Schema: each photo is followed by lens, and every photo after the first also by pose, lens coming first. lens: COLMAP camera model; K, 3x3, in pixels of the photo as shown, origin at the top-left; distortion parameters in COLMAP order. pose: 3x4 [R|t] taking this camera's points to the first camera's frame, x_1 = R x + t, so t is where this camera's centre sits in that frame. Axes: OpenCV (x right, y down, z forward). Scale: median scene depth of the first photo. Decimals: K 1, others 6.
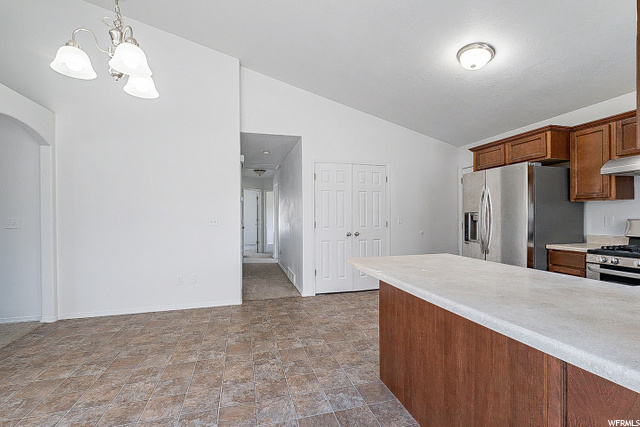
lens RADIAL K [[281.0, 0, 321.8], [0, 281.0, 218.0], [0, 0, 1]] dist [-0.000091, -0.000286]
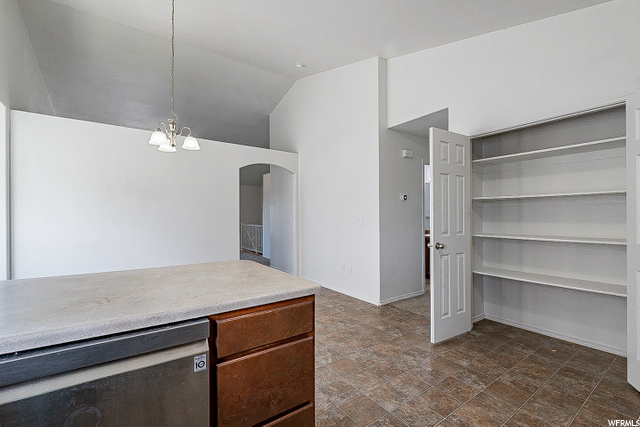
lens RADIAL K [[281.0, 0, 321.8], [0, 281.0, 218.0], [0, 0, 1]] dist [-0.000091, -0.000286]
pose [[0.338298, 0.003711, -0.941032, 0.709841], [-0.003420, 0.999990, 0.002714, -0.000323], [0.941033, 0.002301, 0.338307, 0.612687]]
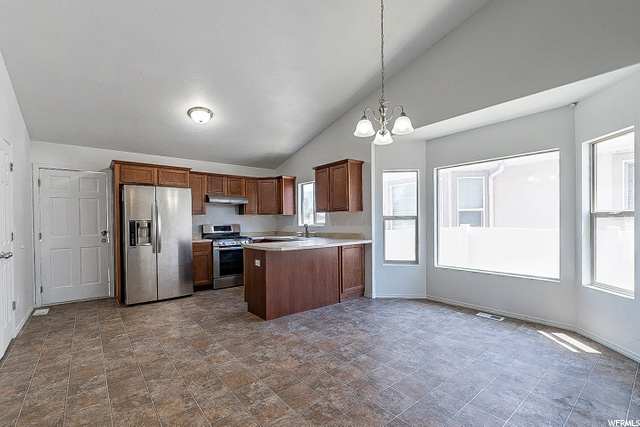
lens RADIAL K [[285.9, 0, 318.3], [0, 285.9, 225.3], [0, 0, 1]] dist [-0.001759, -0.000538]
pose [[-0.393610, 0.000112, 0.919277, -0.975017], [0.019198, 0.999783, 0.008098, 0.005612], [-0.919077, 0.020835, -0.393527, 0.928557]]
